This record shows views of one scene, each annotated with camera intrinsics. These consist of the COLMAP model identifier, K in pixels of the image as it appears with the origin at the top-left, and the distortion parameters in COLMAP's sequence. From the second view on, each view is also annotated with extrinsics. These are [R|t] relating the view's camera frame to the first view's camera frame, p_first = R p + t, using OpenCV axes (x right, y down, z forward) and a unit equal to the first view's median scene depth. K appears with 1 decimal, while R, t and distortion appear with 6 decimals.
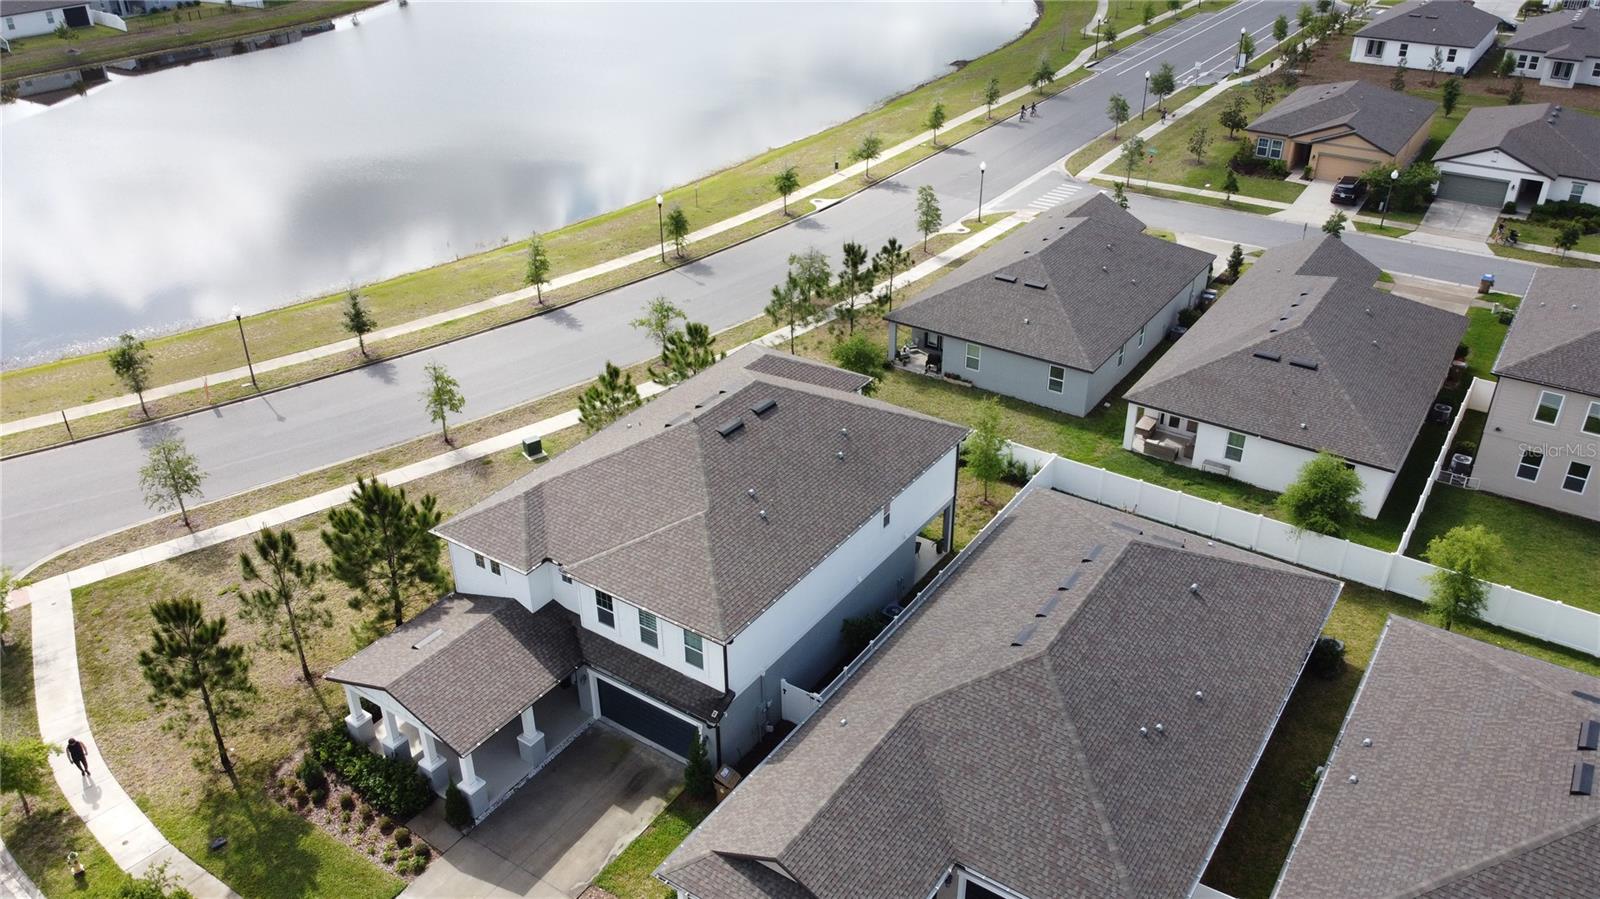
lens RADIAL K [[1216.0, 0, 809.9], [0, 1216.0, 446.2], [0, 0, 1]] dist [-0.007695, -0.001374]
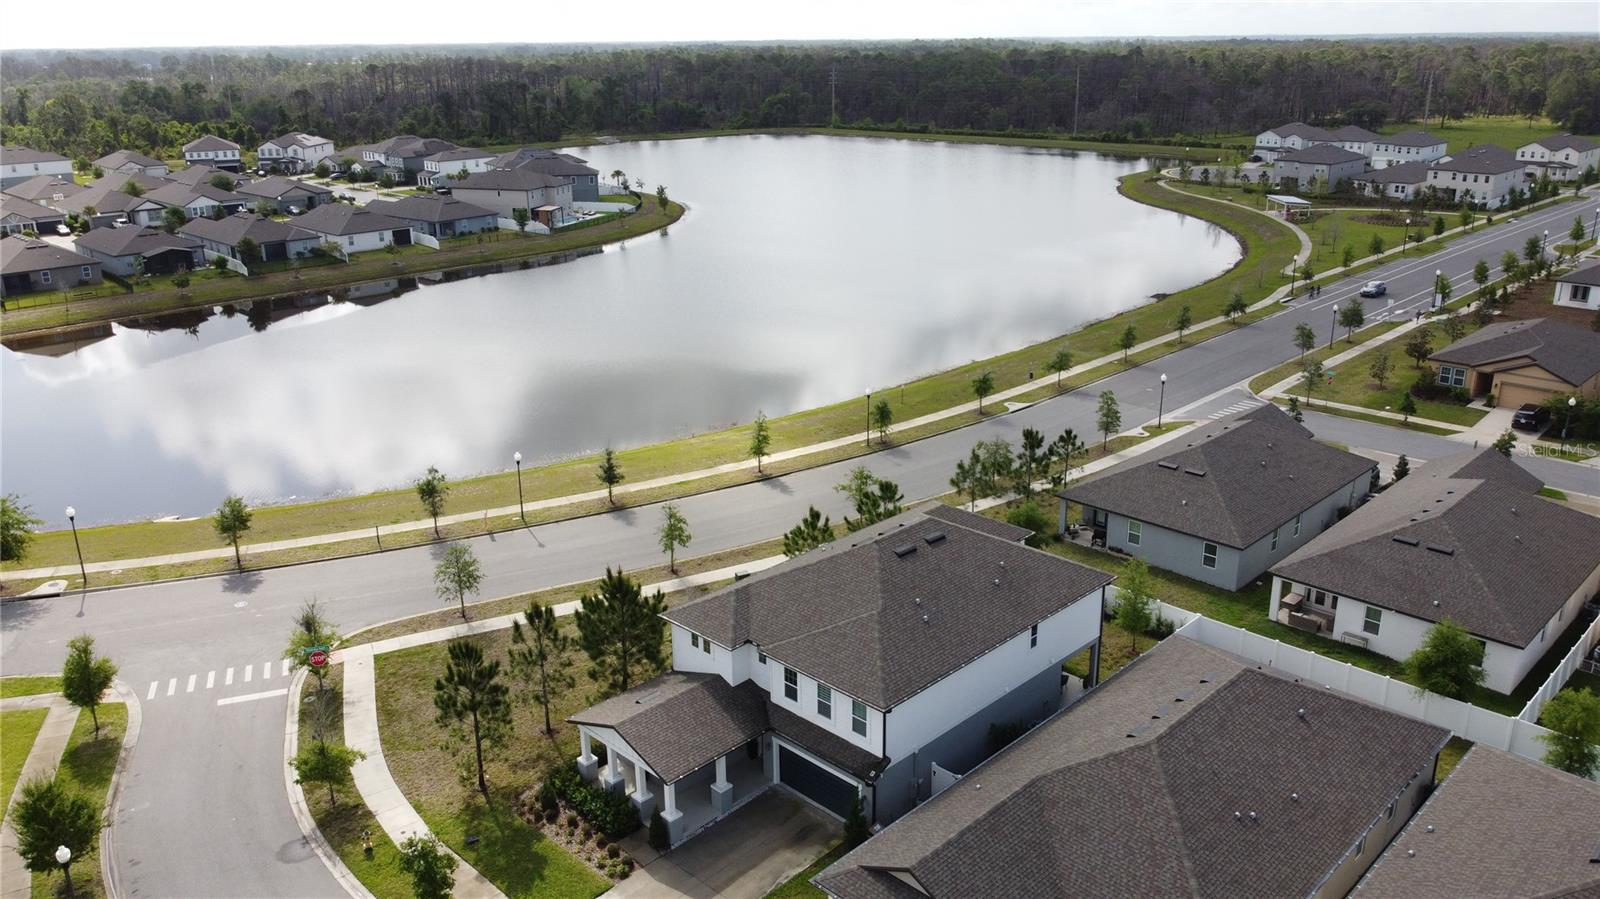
lens RADIAL K [[1216.0, 0, 806.9], [0, 1216.0, 442.1], [0, 0, 1]] dist [-0.007695, -0.001374]
pose [[0.982635, 0.051660, -0.178212, 0.041015], [-0.084530, 0.979638, -0.182111, 0.090929], [0.165175, 0.194013, 0.966993, -0.176666]]
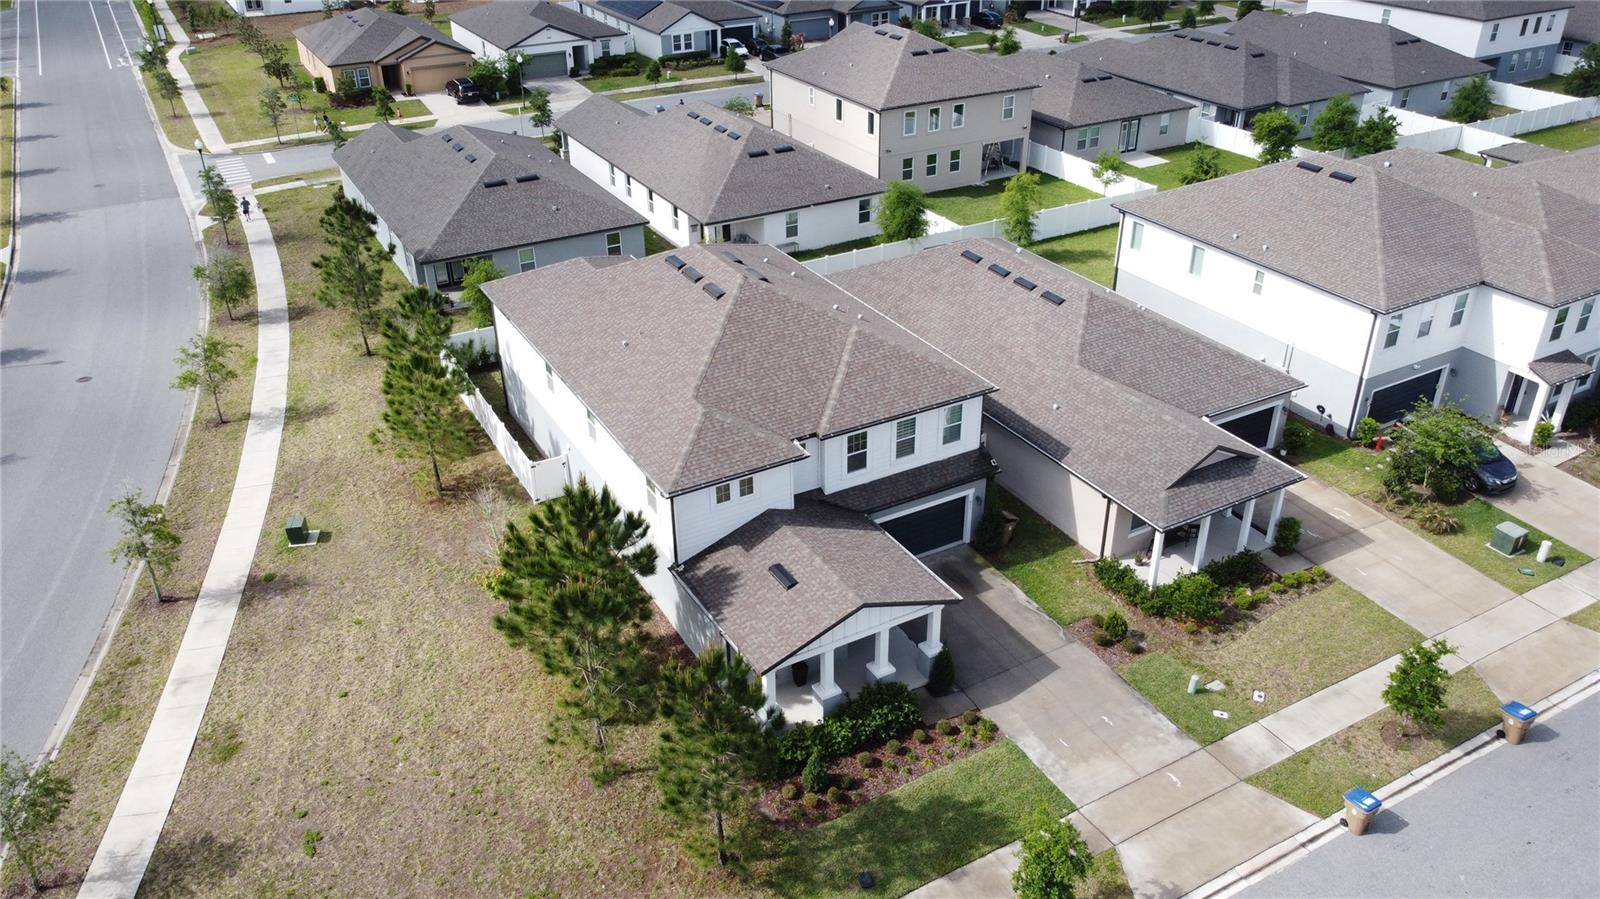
lens RADIAL K [[1216.0, 0, 804.9], [0, 1216.0, 443.0], [0, 0, 1]] dist [-0.007695, -0.001374]
pose [[0.446606, -0.435697, 0.781480, -0.737054], [0.445073, 0.865878, 0.228398, -0.088291], [-0.776179, 0.245811, 0.580624, 0.364983]]
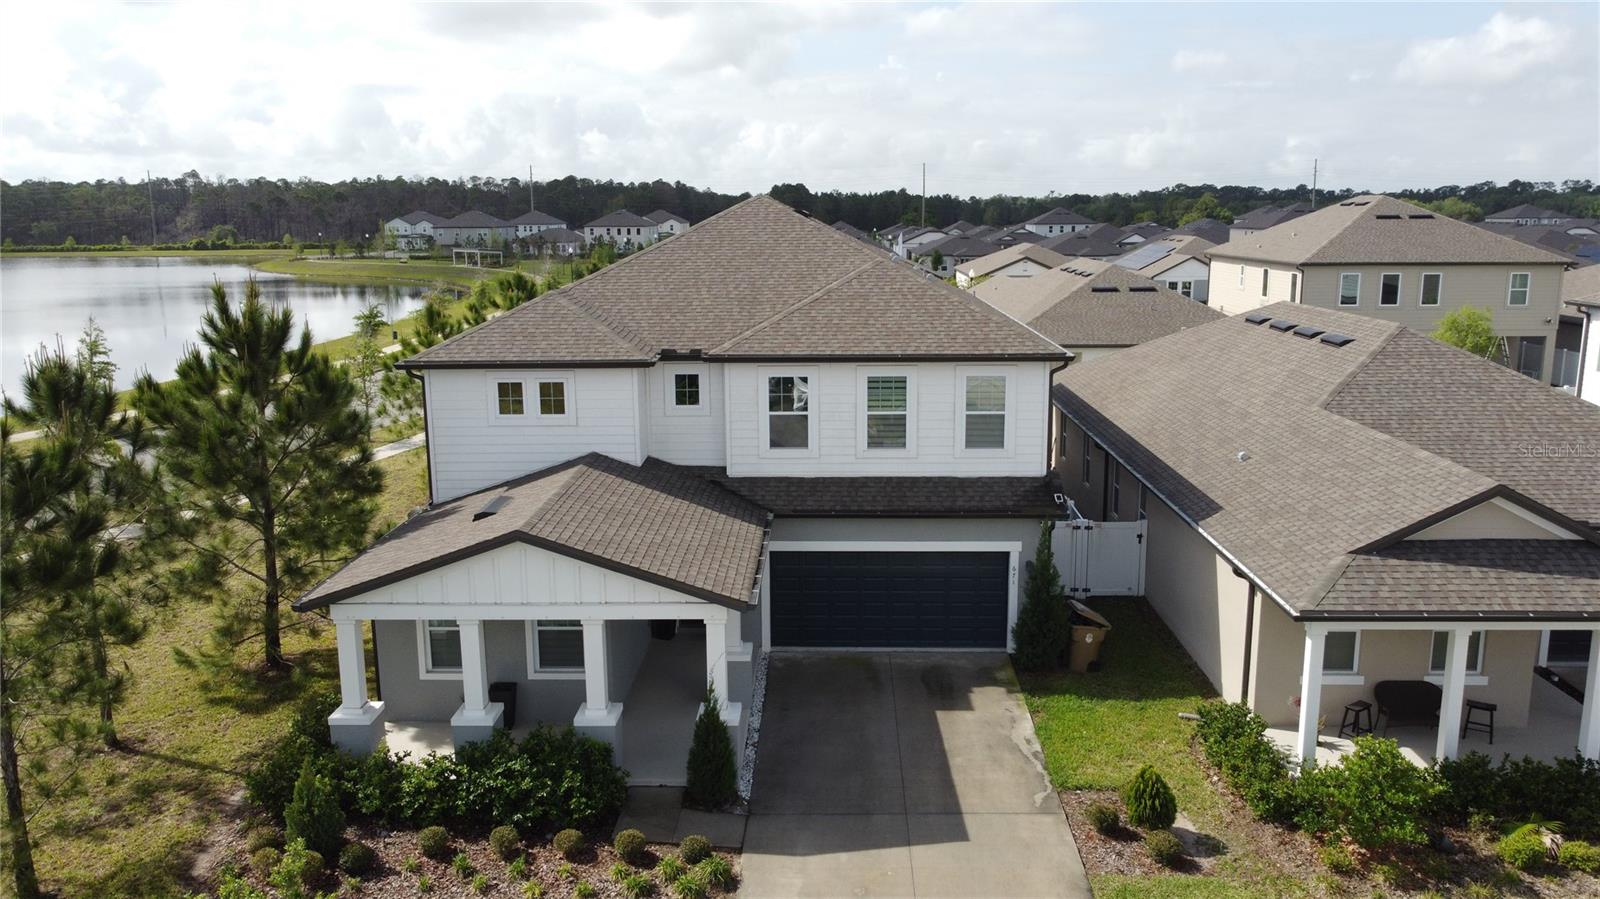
lens RADIAL K [[1216.0, 0, 806.1], [0, 1216.0, 442.7], [0, 0, 1]] dist [-0.007695, -0.001374]
pose [[0.842785, -0.102171, 0.528465, -0.365003], [0.266737, 0.932060, -0.245186, 0.227011], [-0.467510, 0.347600, 0.812778, 0.417062]]
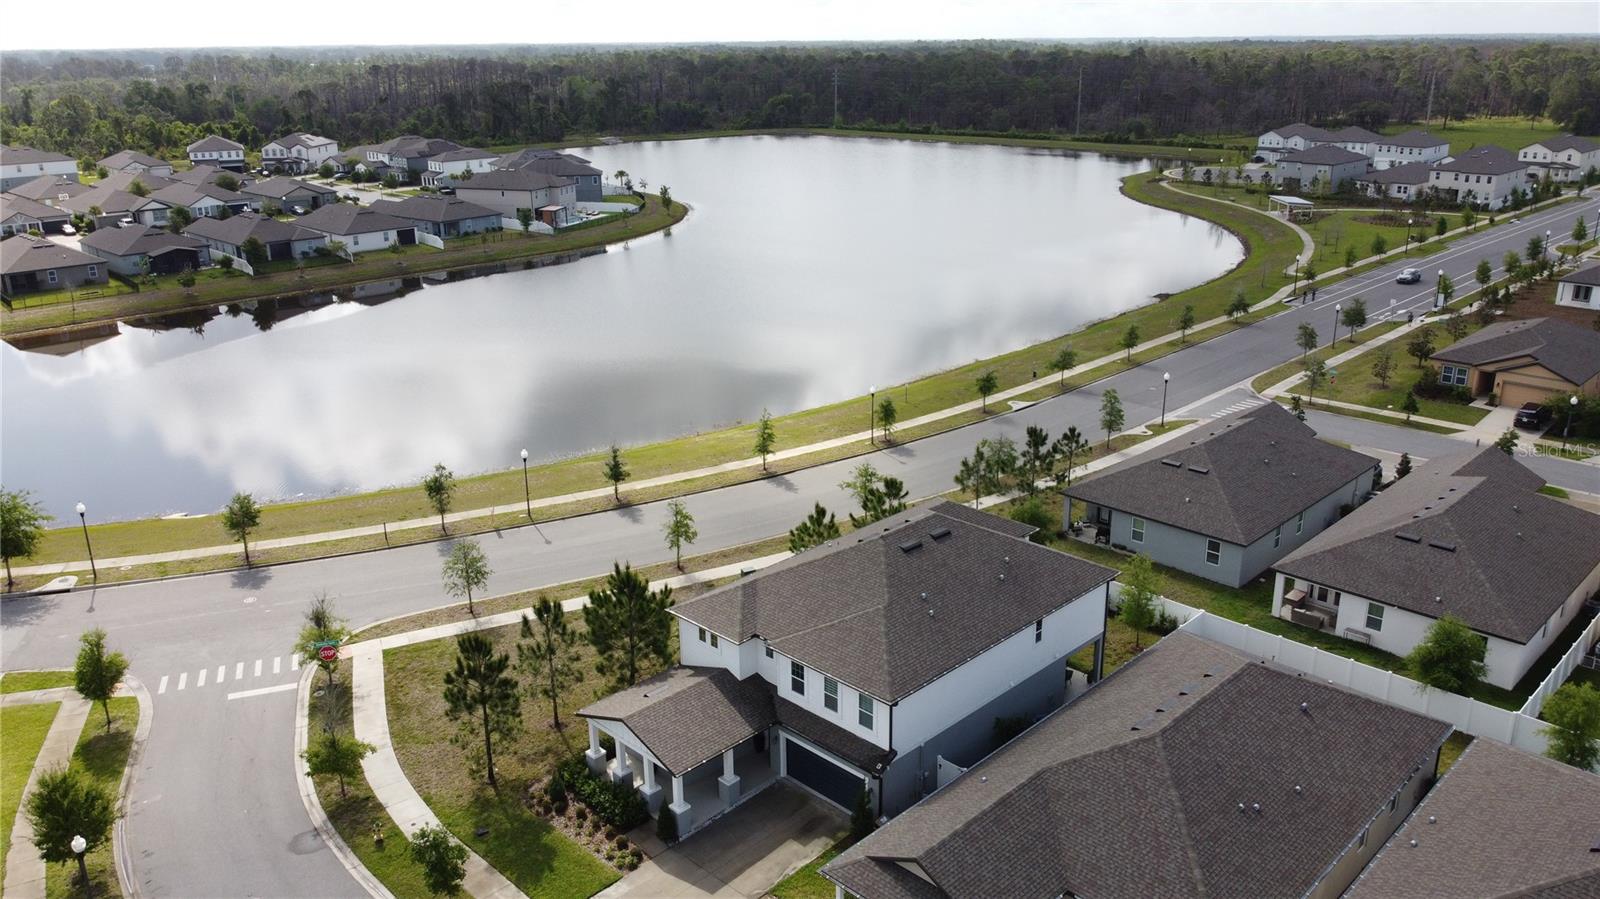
lens RADIAL K [[1216.0, 0, 806.6], [0, 1216.0, 441.3], [0, 0, 1]] dist [-0.007695, -0.001374]
pose [[0.982292, 0.052238, -0.179924, 0.038618], [-0.085653, 0.979321, -0.183289, 0.096702], [0.166629, 0.195454, 0.966454, -0.184538]]
